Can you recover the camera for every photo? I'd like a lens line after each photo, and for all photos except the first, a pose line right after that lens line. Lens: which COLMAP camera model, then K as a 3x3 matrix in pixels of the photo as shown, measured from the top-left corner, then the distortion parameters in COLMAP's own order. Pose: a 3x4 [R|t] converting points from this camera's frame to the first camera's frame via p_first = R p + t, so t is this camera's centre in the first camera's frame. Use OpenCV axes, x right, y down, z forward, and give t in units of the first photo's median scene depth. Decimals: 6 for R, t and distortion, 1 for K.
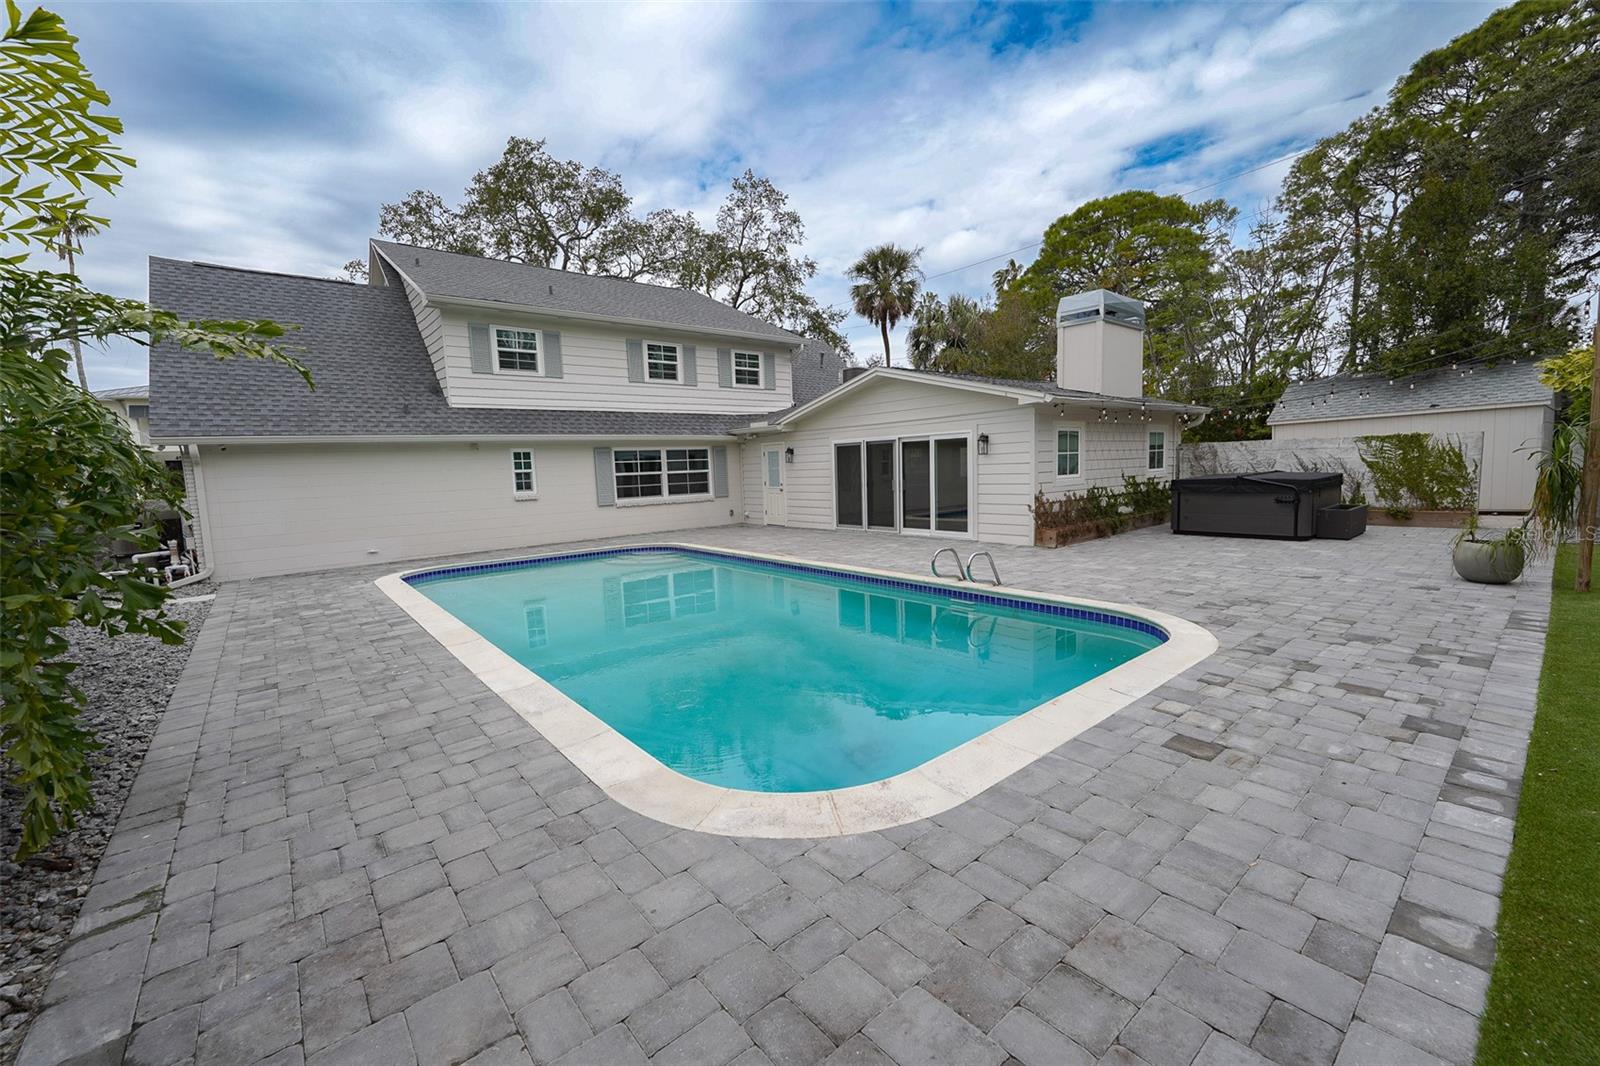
lens RADIAL K [[654.3, 0, 796.9], [0, 654.3, 540.9], [0, 0, 1]] dist [-0.007596, -0.002710]
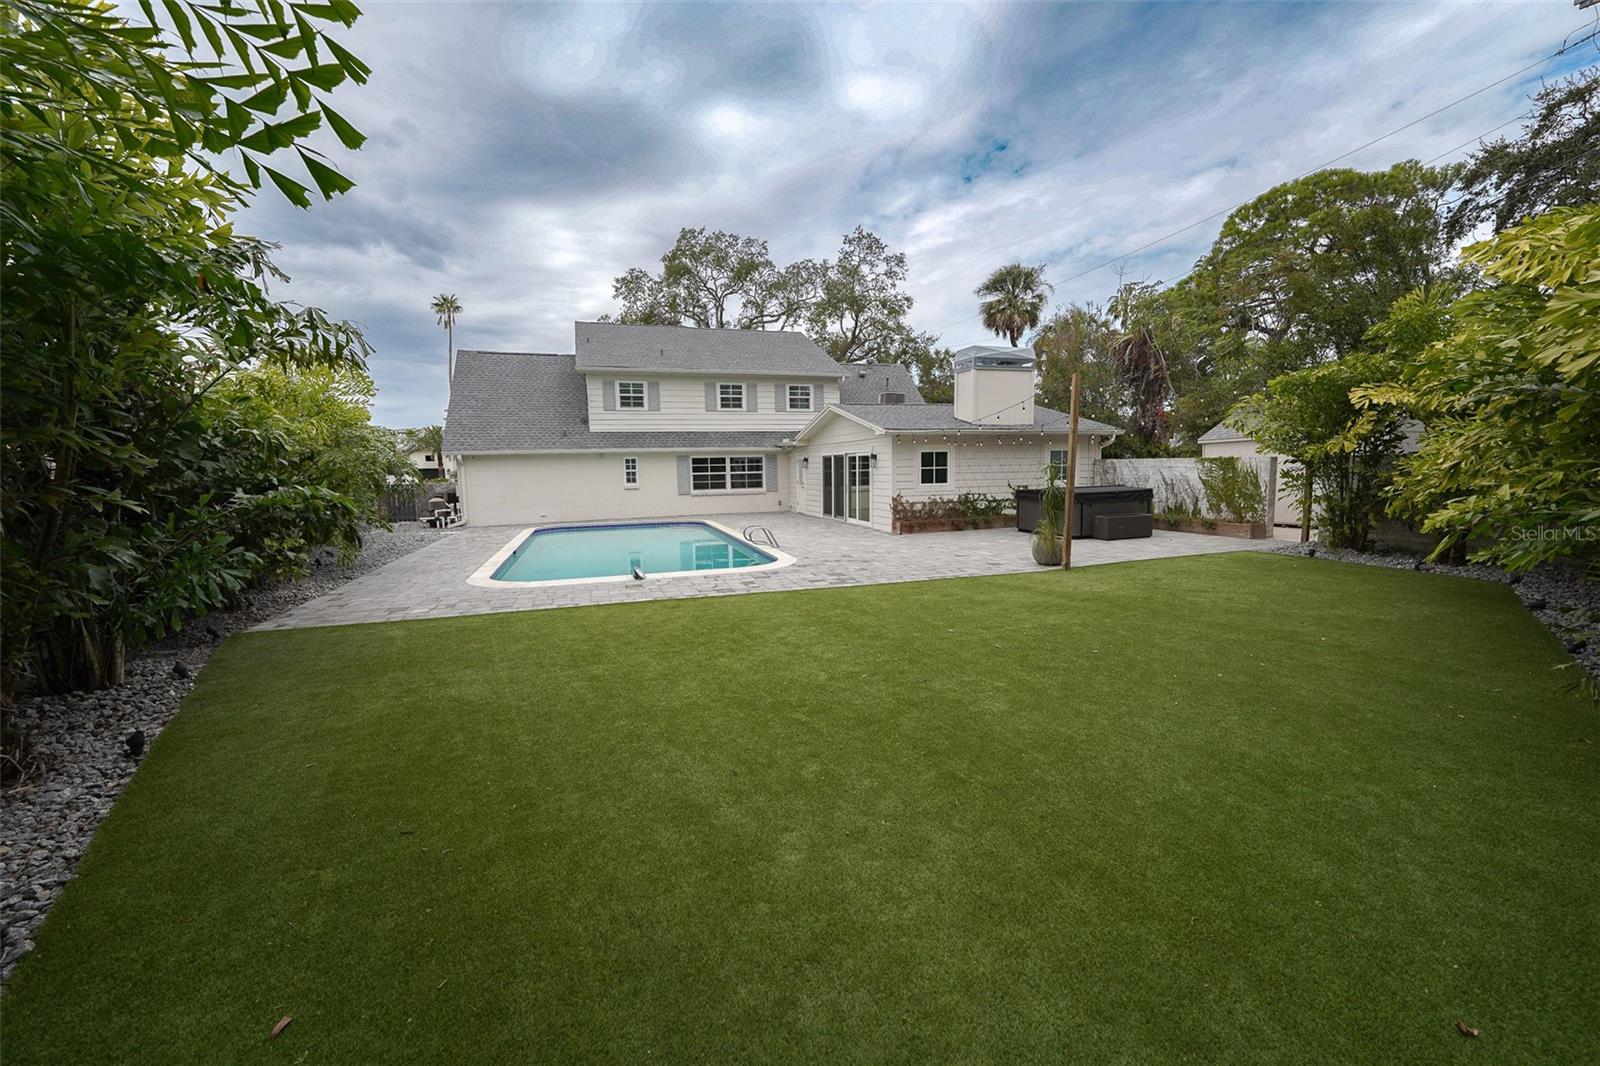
lens RADIAL K [[654.3, 0, 810.7], [0, 654.3, 536.1], [0, 0, 1]] dist [-0.007596, -0.002710]
pose [[0.928629, 0.058033, -0.366443, 0.516384], [-0.055801, 0.998302, 0.016690, 0.000300], [0.366789, 0.004950, 0.930291, -0.282152]]
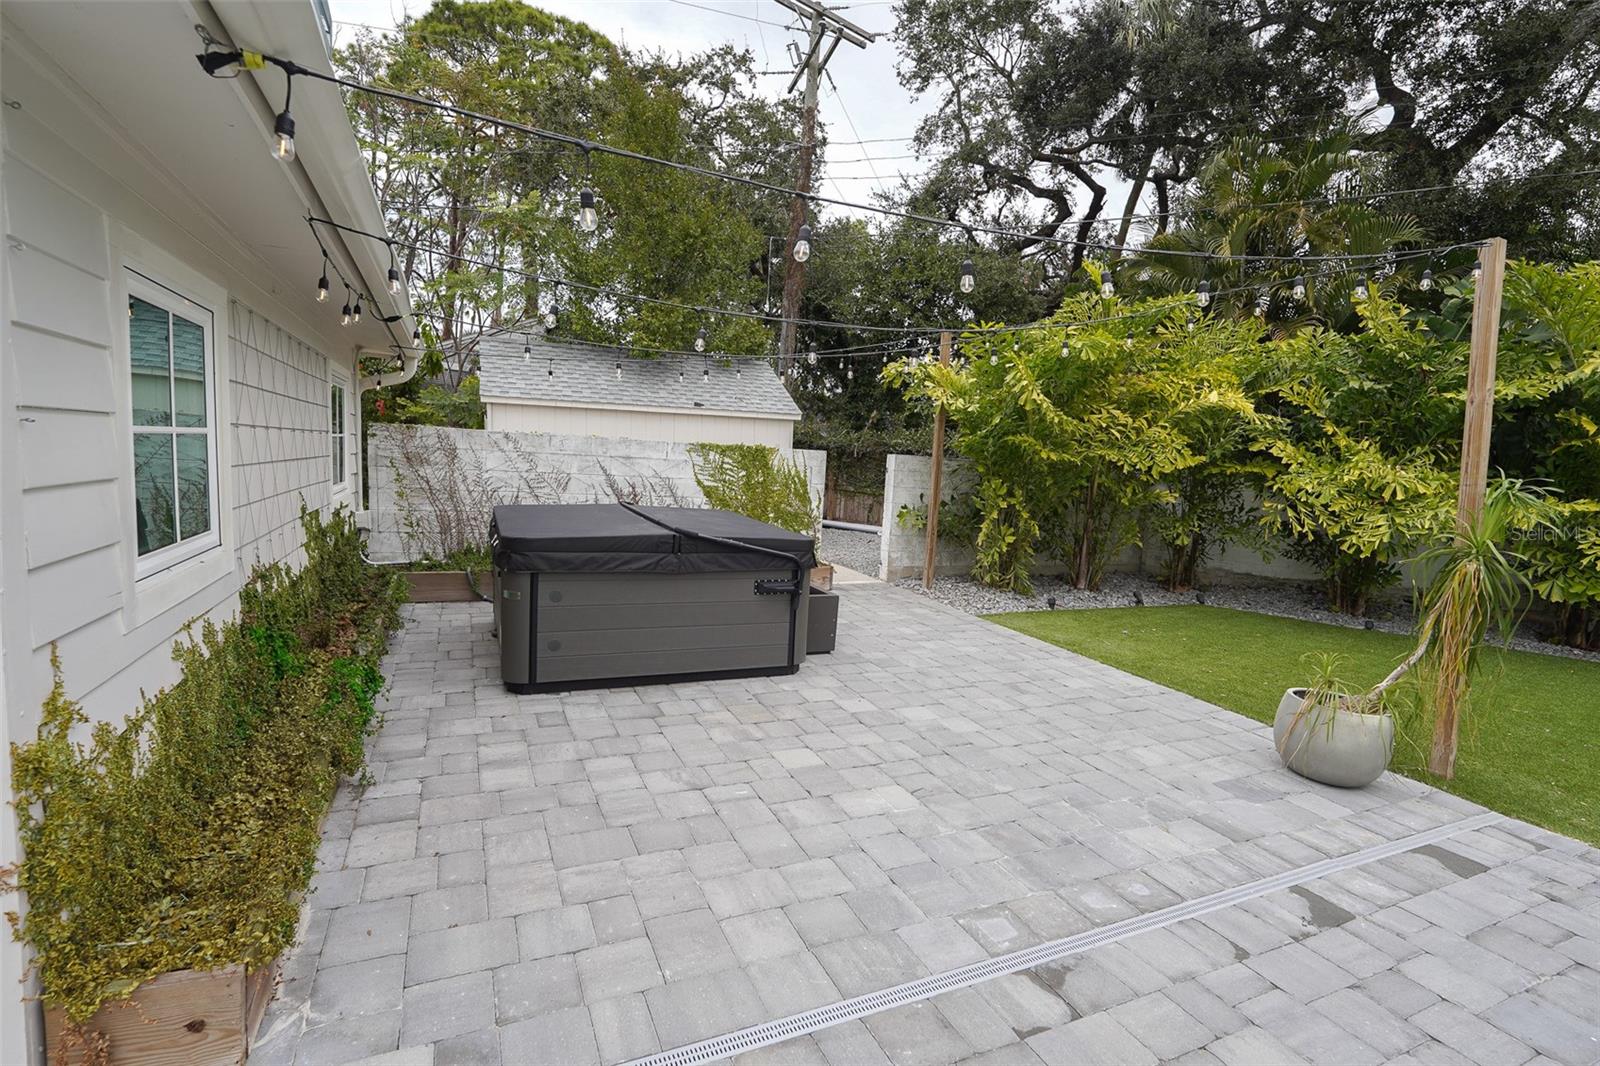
lens RADIAL K [[721.7, 0, 790.3], [0, 721.7, 534.6], [0, 0, 1]] dist [-0.009377, -0.000725]
pose [[0.252403, -0.052082, 0.966219, 0.198415], [0.044856, 0.998107, 0.042083, -0.080038], [-0.966582, 0.032719, 0.254262, 0.593297]]
